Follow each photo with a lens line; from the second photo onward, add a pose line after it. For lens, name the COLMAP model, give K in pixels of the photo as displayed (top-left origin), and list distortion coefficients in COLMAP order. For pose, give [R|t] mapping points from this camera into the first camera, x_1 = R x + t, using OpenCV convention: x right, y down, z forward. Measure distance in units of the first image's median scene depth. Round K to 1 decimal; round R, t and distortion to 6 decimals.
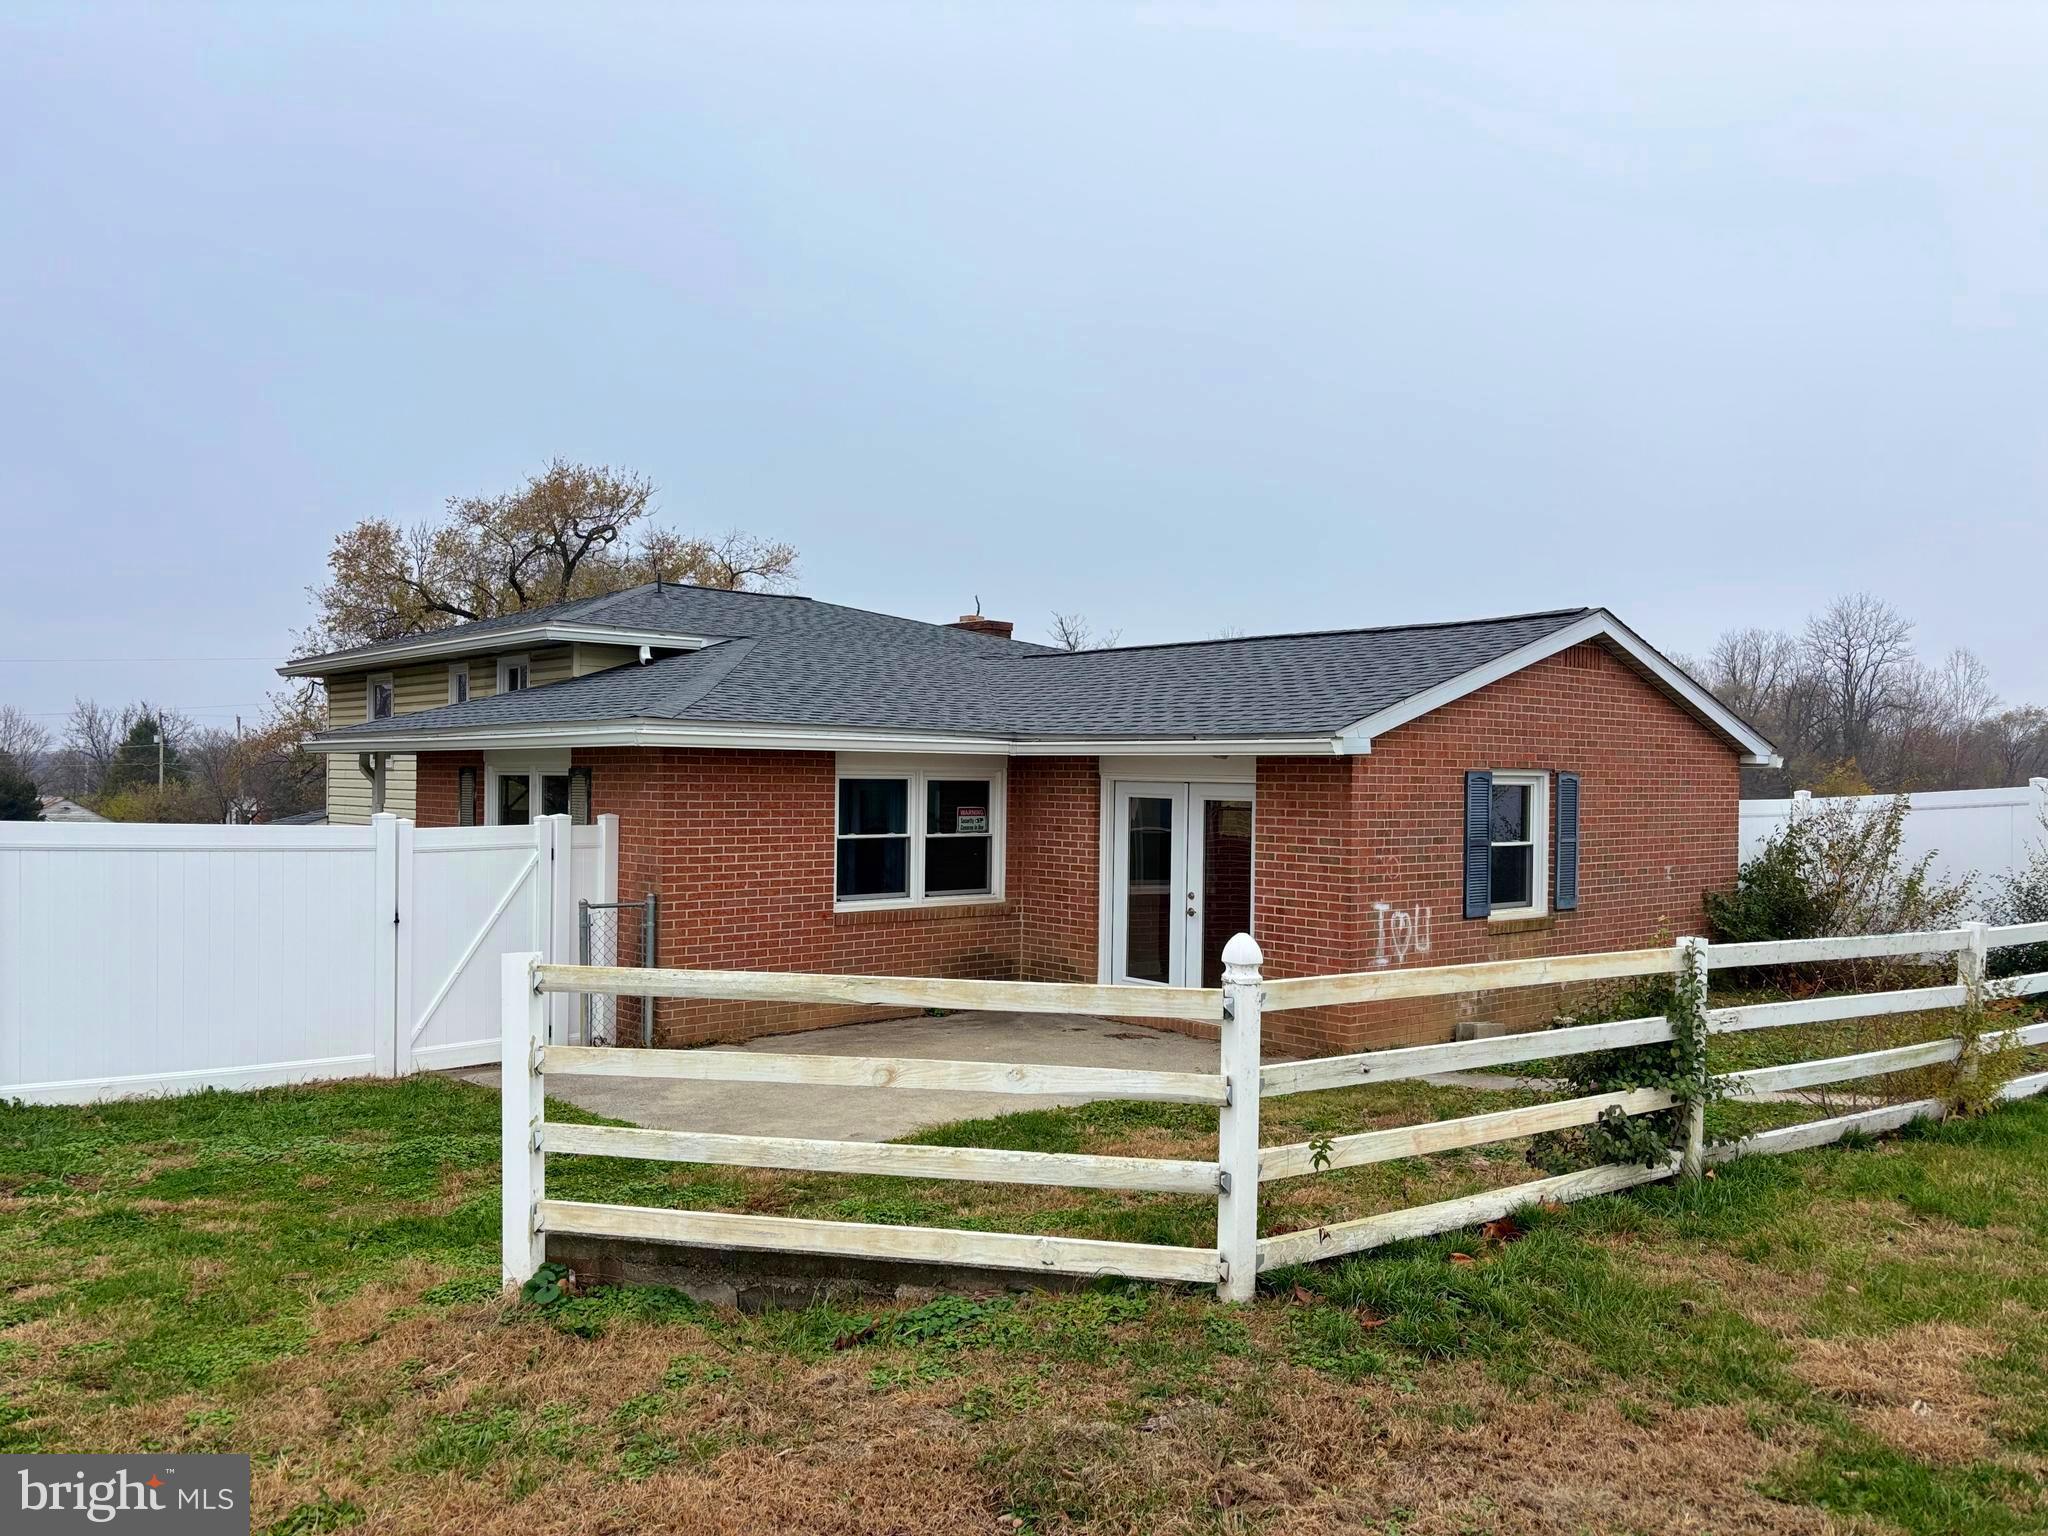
lens RADIAL K [[1552.6, 0, 1023.3], [0, 1552.6, 778.8], [0, 0, 1]] dist [0.030115, -0.022073]
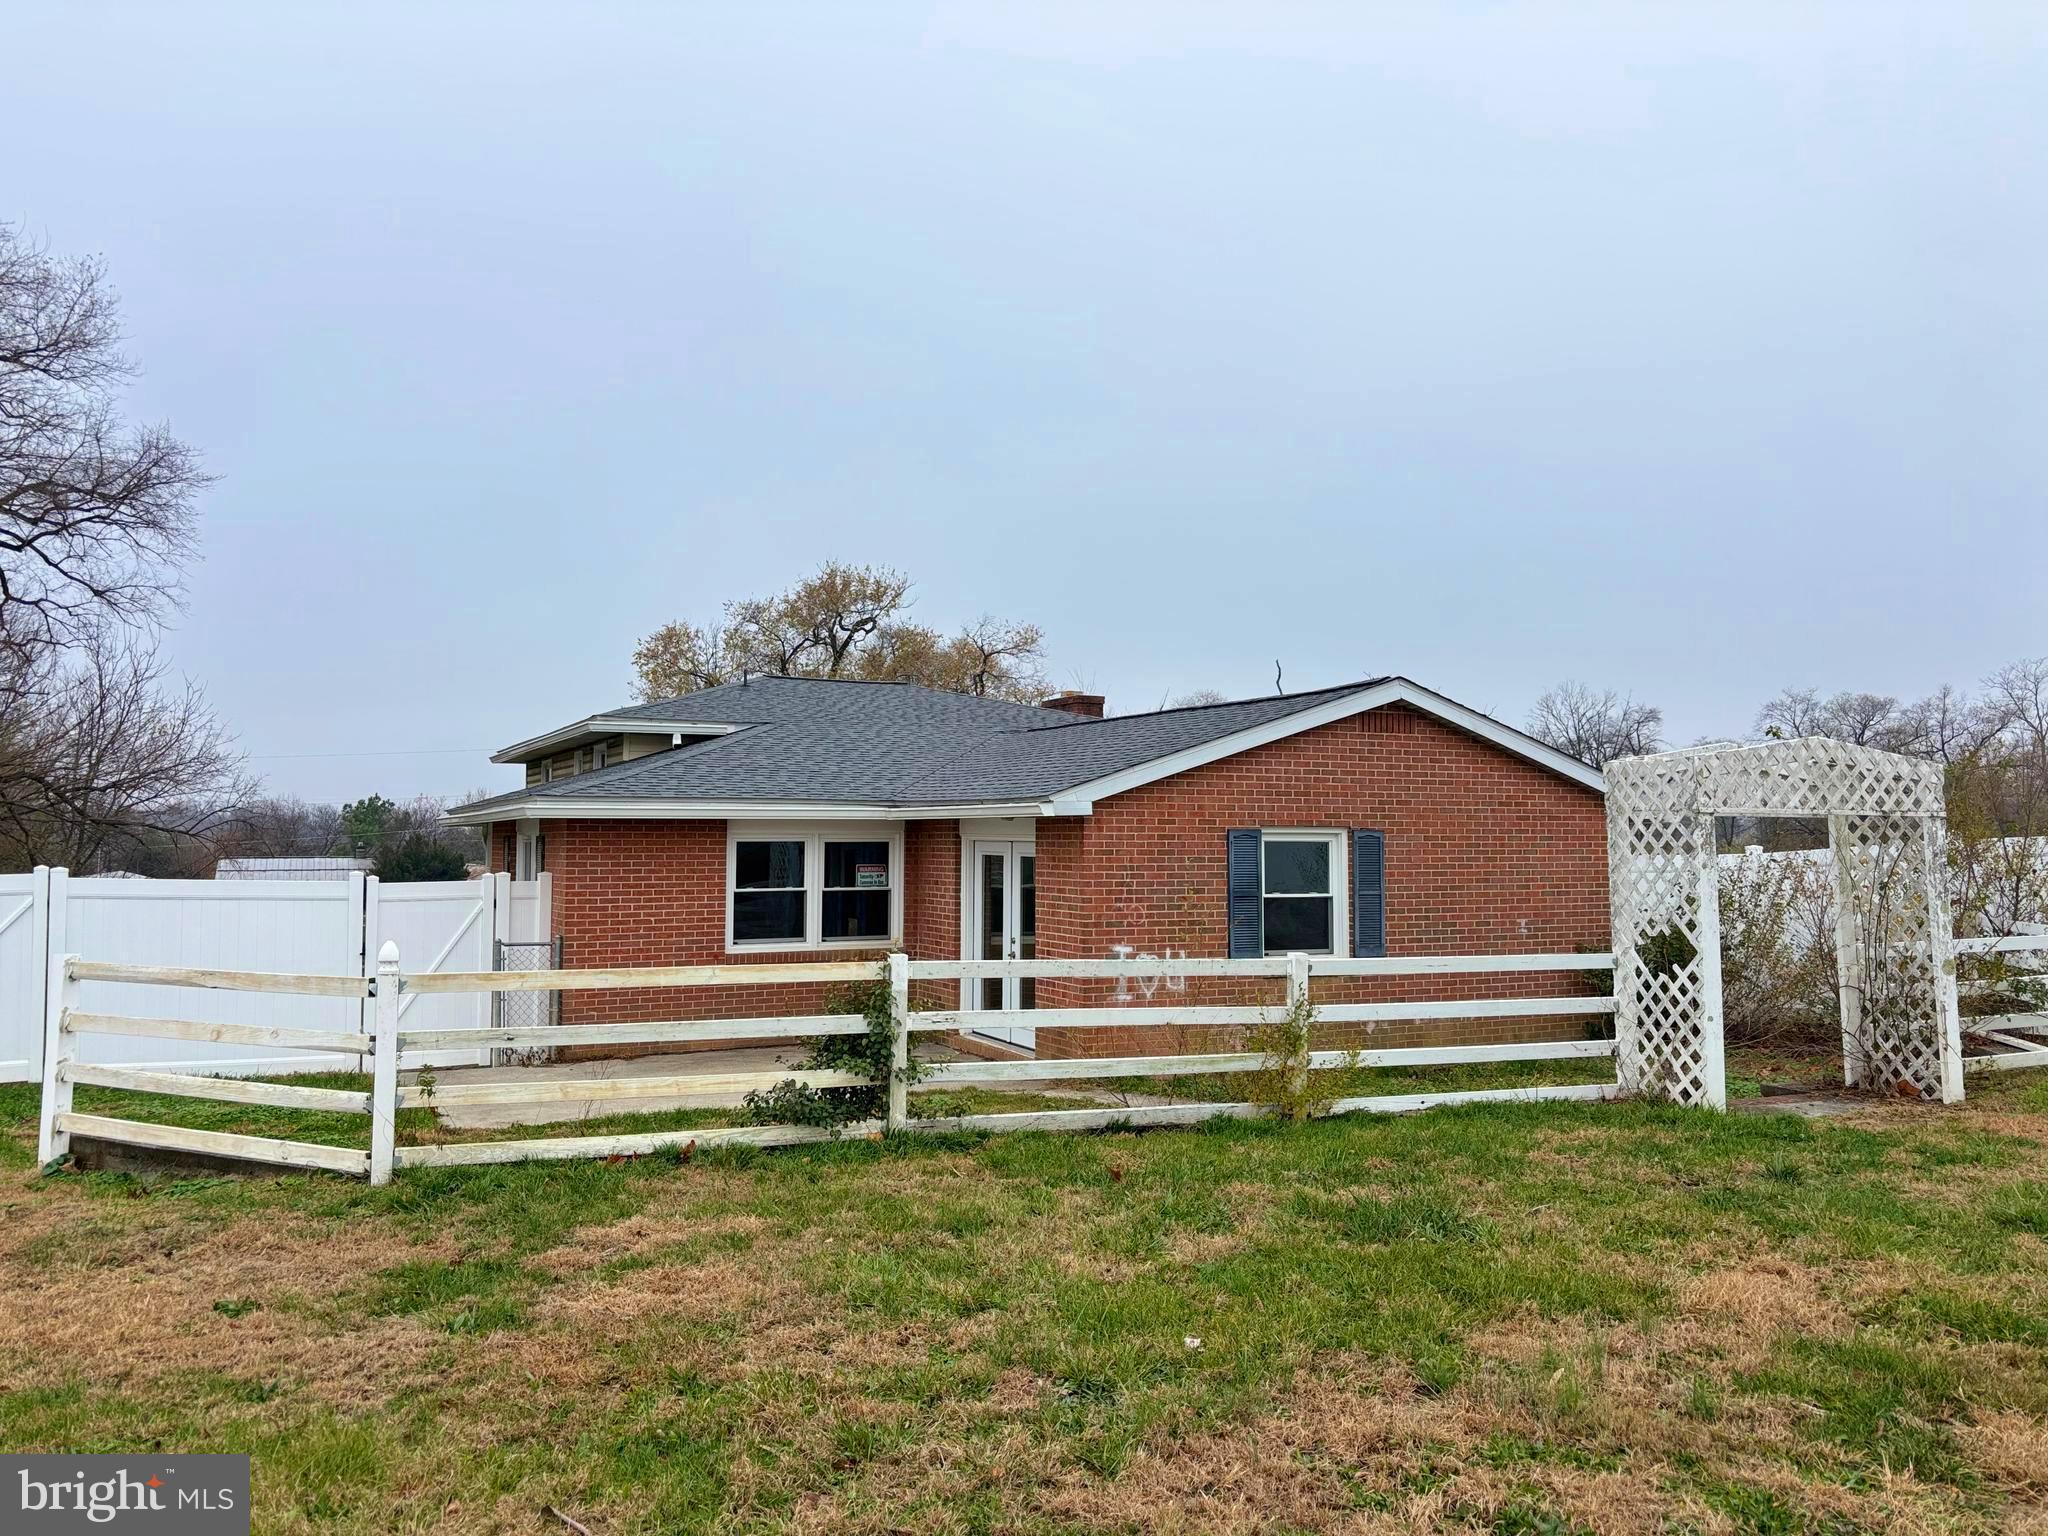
lens RADIAL K [[1552.6, 0, 1009.8], [0, 1552.6, 752.7], [0, 0, 1]] dist [0.030115, -0.022073]
pose [[0.962365, -0.026177, -0.270498, 0.418674], [0.010074, 0.998102, -0.060749, 0.006401], [0.271575, 0.055738, 0.960802, -0.108574]]
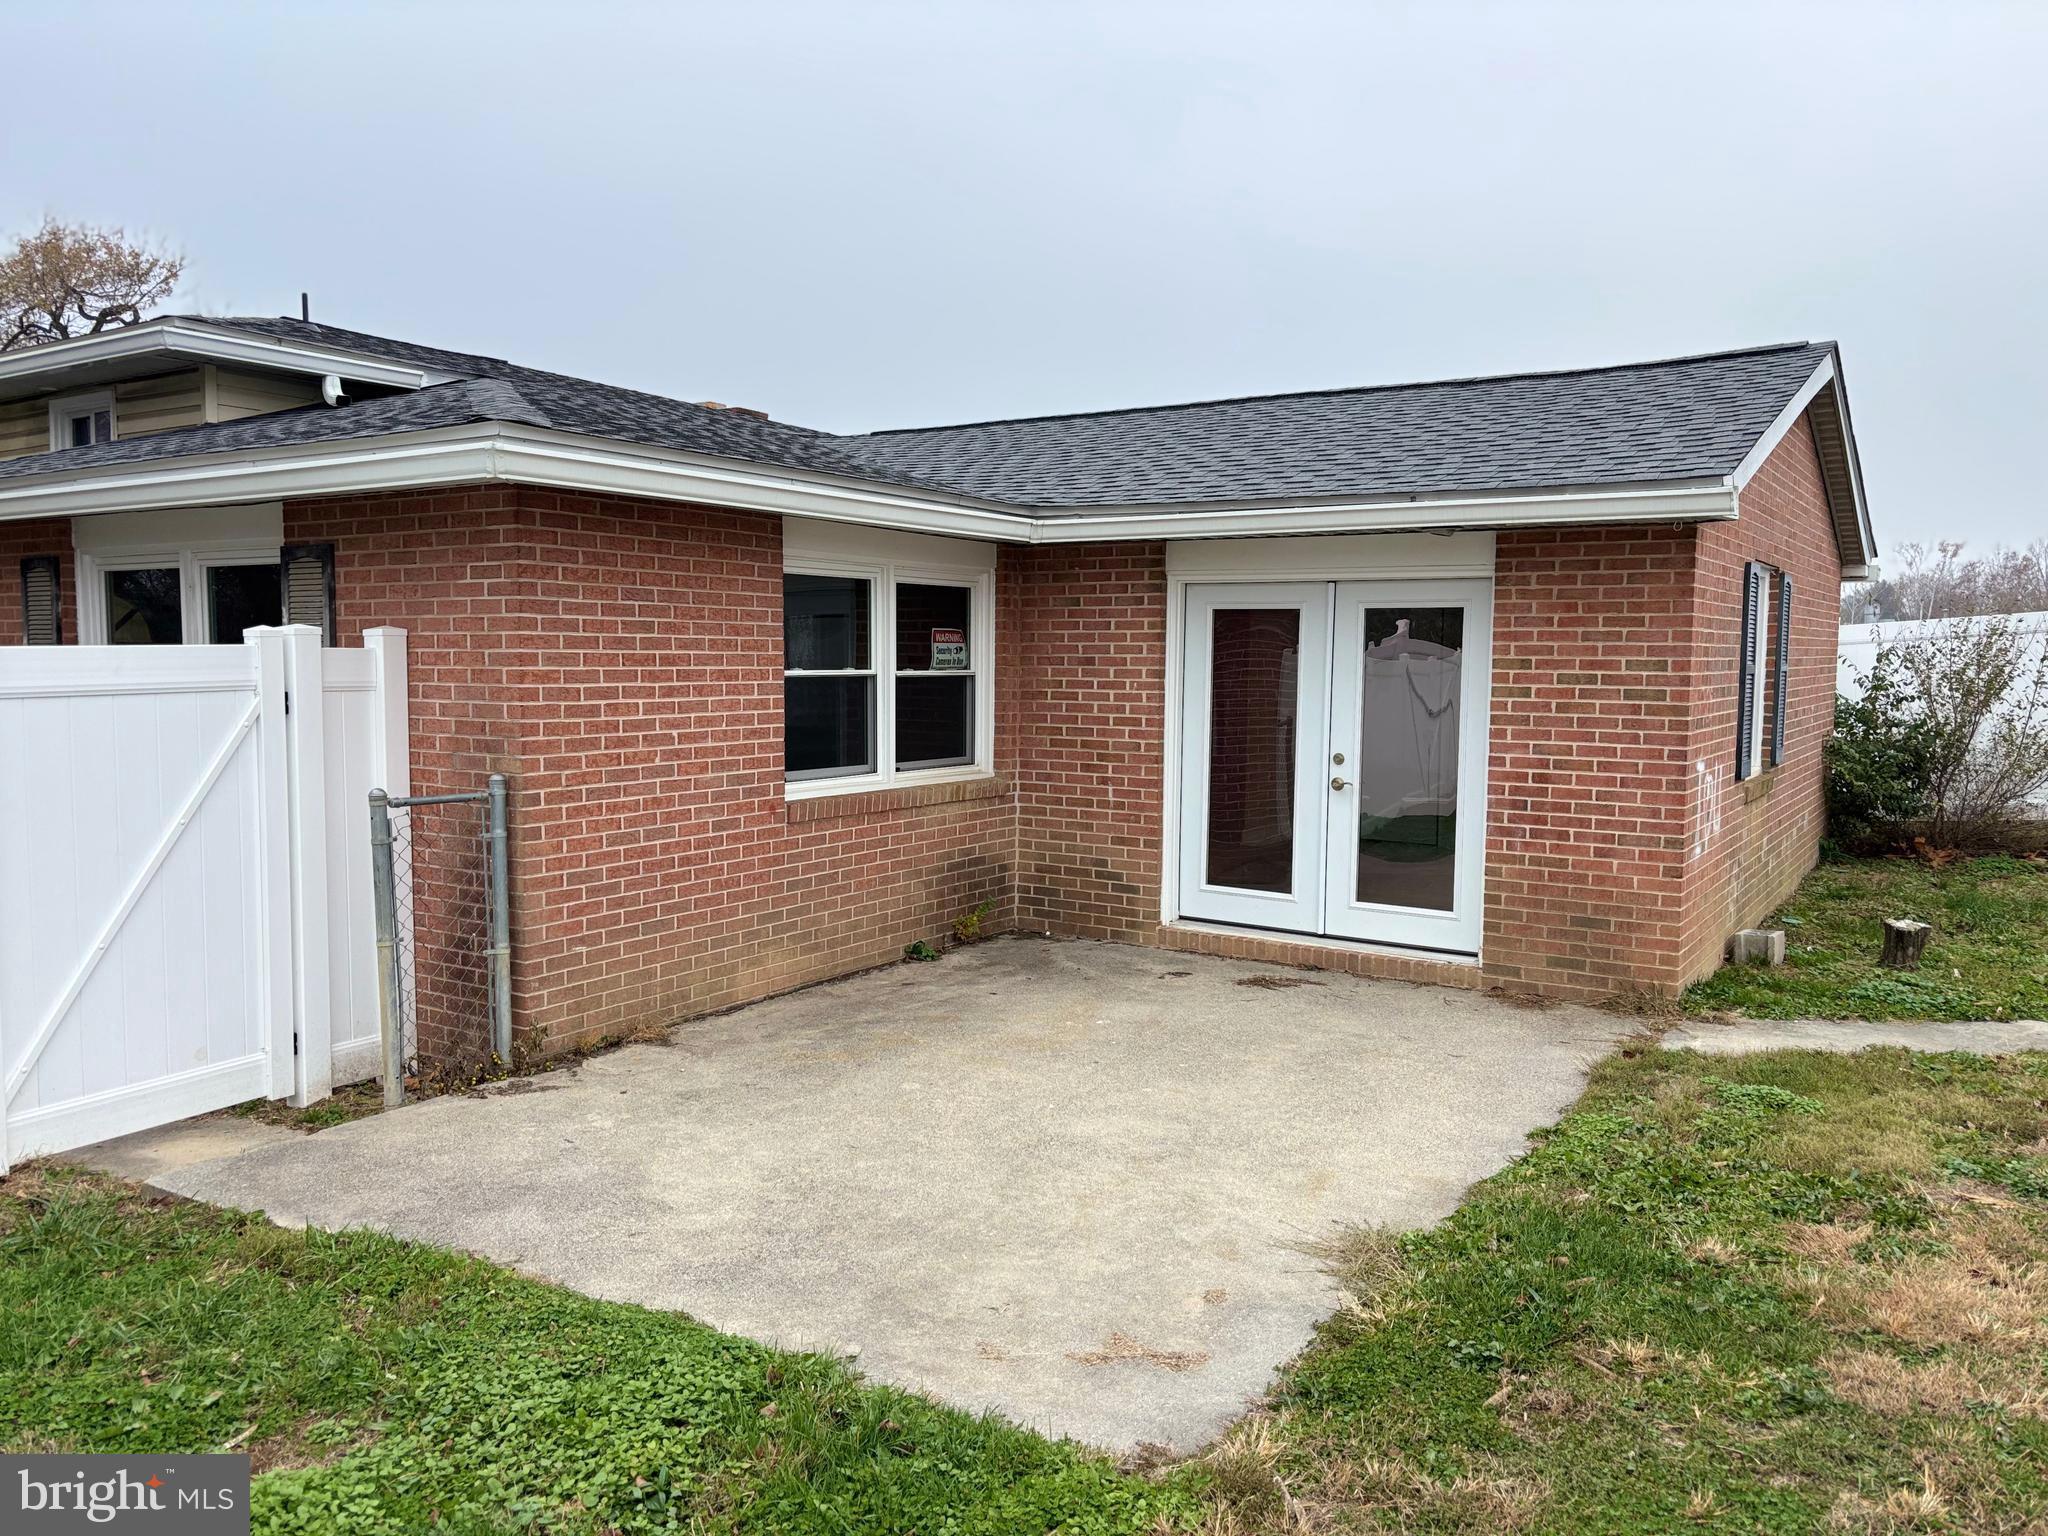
lens RADIAL K [[1552.6, 0, 1008.2], [0, 1552.6, 784.3], [0, 0, 1]] dist [0.030115, -0.022073]
pose [[0.964070, -0.026723, 0.264301, -0.194403], [0.004418, 0.996403, 0.084630, 0.030368], [-0.265612, -0.080422, 0.960720, 0.411943]]
